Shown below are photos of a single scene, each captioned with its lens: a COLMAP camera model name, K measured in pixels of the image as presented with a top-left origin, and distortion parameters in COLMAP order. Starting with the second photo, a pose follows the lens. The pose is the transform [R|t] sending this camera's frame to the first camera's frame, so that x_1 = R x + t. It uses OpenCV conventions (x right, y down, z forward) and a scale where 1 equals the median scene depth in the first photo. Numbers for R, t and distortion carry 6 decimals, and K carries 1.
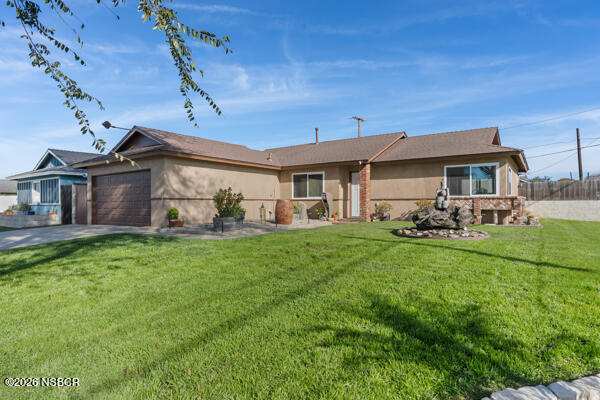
lens RADIAL K [[364.5, 0, 300.0], [0, 364.5, 204.8], [0, 0, 1]] dist [-0.043147, -0.002111]
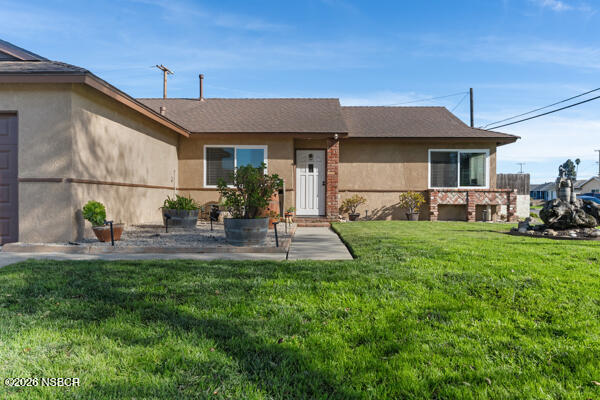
lens RADIAL K [[488.6, 0, 299.0], [0, 488.6, 198.2], [0, 0, 1]] dist [-0.005428, -0.000982]
pose [[0.801663, 0.006333, 0.597743, -0.469683], [-0.008115, 0.999967, 0.000288, 0.001557], [-0.597722, -0.005082, 0.801688, 0.314936]]
